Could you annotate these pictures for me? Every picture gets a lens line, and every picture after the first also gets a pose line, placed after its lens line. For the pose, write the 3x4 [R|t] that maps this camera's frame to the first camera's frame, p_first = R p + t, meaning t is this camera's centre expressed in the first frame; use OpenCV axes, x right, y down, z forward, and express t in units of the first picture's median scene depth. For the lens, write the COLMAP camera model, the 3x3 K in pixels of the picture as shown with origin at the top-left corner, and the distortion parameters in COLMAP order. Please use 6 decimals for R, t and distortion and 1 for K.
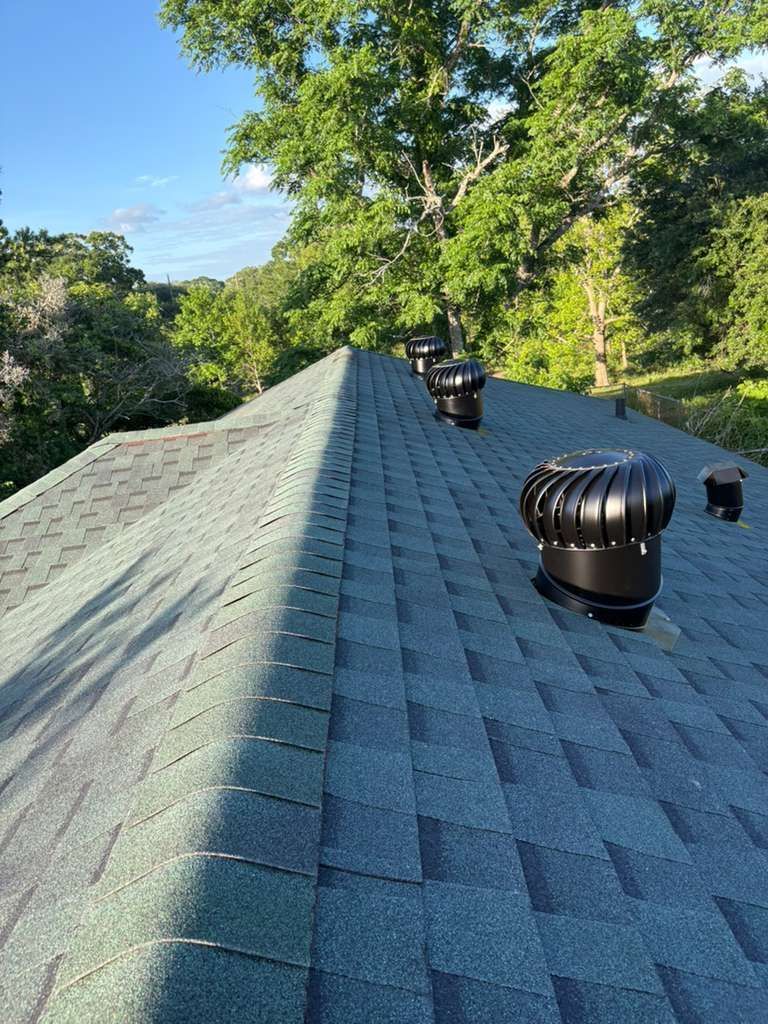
lens RADIAL K [[786.1, 0, 385.1], [0, 786.1, 521.2], [0, 0, 1]] dist [0.037424, -0.046785]
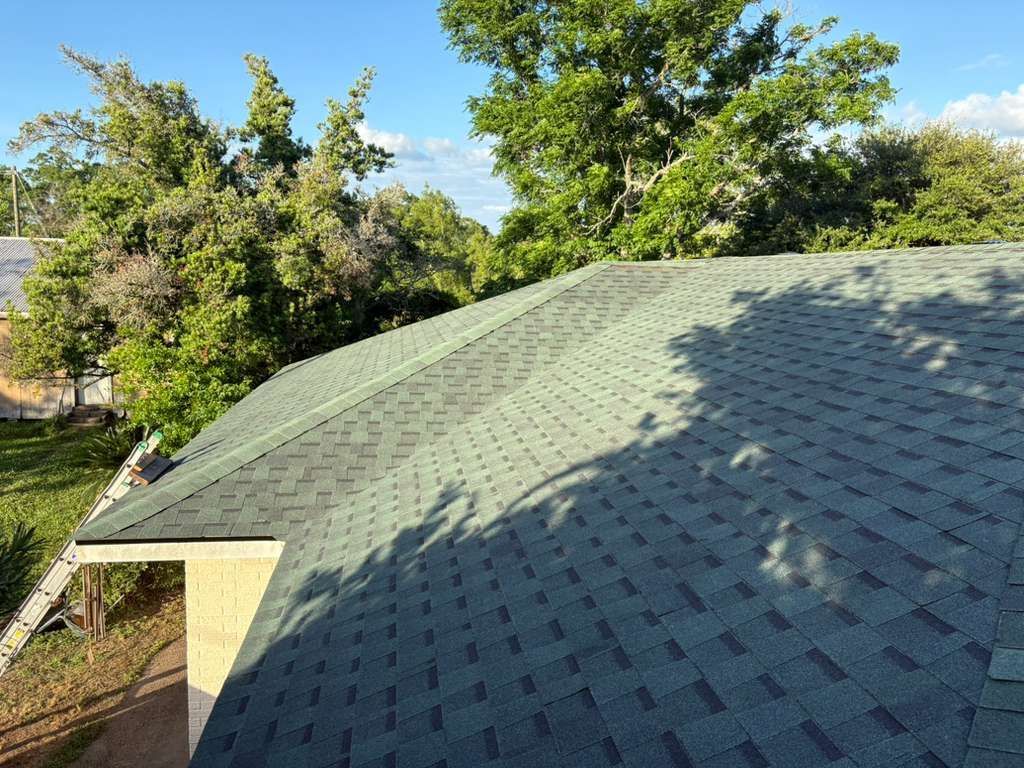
lens RADIAL K [[752.2, 0, 508.2], [0, 752.2, 377.0], [0, 0, 1]] dist [0.057337, -0.009092]
pose [[0.980340, 0.153287, 0.124248, -0.237336], [-0.132487, 0.977987, -0.161212, 0.141198], [-0.146224, 0.141581, 0.979068, -0.175657]]
